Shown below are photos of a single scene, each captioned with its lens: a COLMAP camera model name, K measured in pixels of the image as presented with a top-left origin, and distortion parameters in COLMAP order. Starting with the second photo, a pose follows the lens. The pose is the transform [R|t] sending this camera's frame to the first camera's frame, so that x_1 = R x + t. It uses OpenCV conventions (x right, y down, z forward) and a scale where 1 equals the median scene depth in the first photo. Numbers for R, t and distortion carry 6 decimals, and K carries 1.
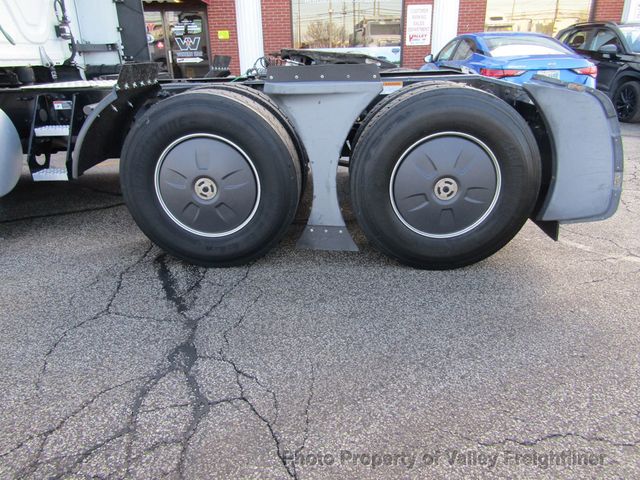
lens RADIAL K [[455.3, 0, 320.0], [0, 455.3, 240.0], [0, 0, 1]] dist [-0.009103, -0.007313]
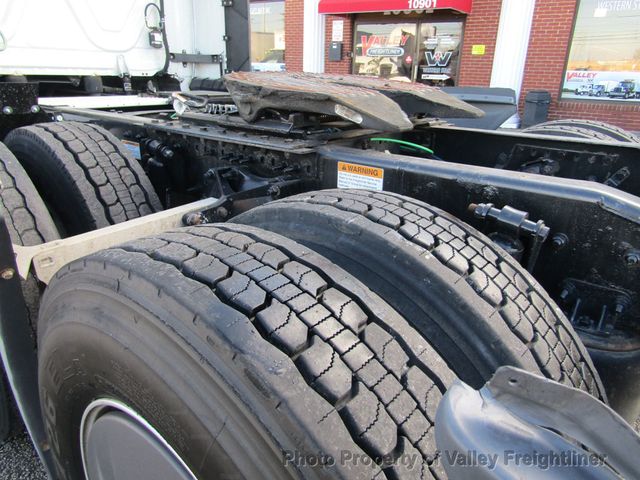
lens RADIAL K [[455.3, 0, 320.0], [0, 455.3, 240.0], [0, 0, 1]] dist [-0.009103, -0.007313]
pose [[0.798657, 0.252133, -0.546421, 0.245878], [-0.266541, 0.962285, 0.054443, -0.198726], [0.539539, 0.102162, 0.835739, 0.432313]]
